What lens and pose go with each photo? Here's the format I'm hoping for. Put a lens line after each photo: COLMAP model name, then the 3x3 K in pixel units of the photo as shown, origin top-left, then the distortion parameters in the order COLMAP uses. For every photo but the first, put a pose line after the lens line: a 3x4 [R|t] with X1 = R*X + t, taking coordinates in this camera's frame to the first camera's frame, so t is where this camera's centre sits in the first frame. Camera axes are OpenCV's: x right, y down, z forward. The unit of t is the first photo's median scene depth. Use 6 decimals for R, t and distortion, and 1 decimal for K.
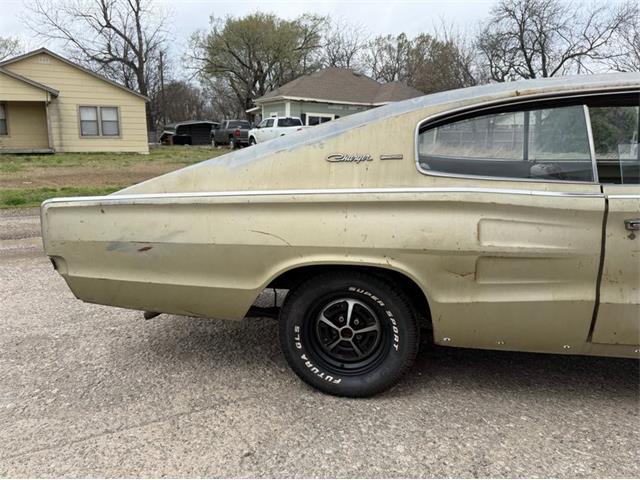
lens RADIAL K [[530.6, 0, 325.0], [0, 530.6, 232.2], [0, 0, 1]] dist [0.047608, -0.067083]
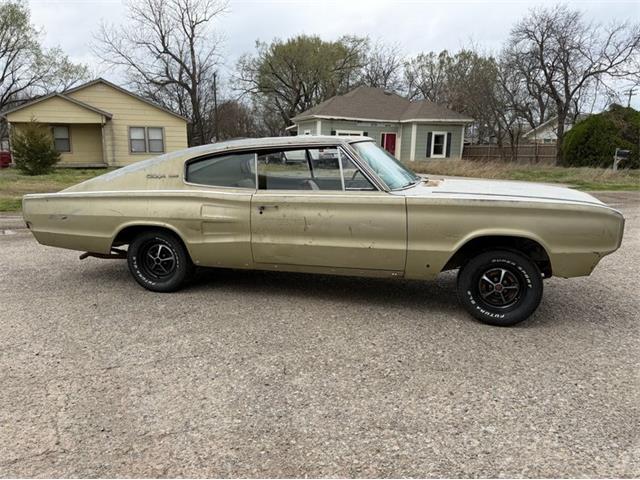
lens RADIAL K [[530.6, 0, 325.0], [0, 530.6, 232.2], [0, 0, 1]] dist [0.047608, -0.067083]
pose [[0.994092, 0.014555, -0.107564, 0.068075], [-0.017153, 0.999582, -0.023274, 0.008713], [0.107180, 0.024982, 0.993926, -0.074611]]
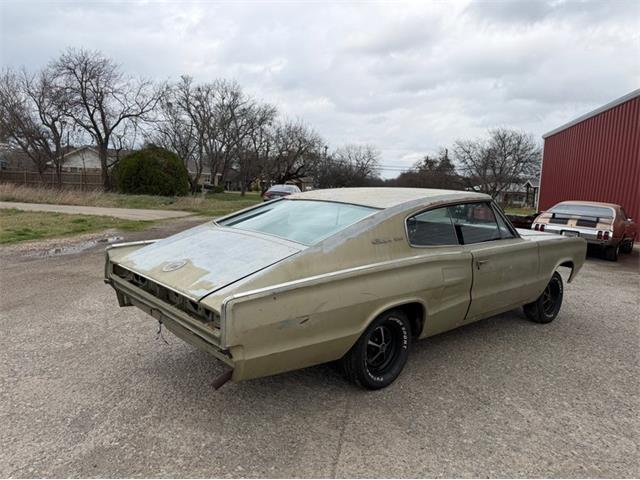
lens RADIAL K [[449.1, 0, 320.0], [0, 449.1, 240.0], [0, 0, 1]] dist [0.033339, -0.033358]
pose [[0.633327, -0.074166, 0.770322, -0.082763], [0.103140, 0.994606, 0.010962, -0.012616], [-0.766980, 0.072508, 0.637561, 0.018821]]
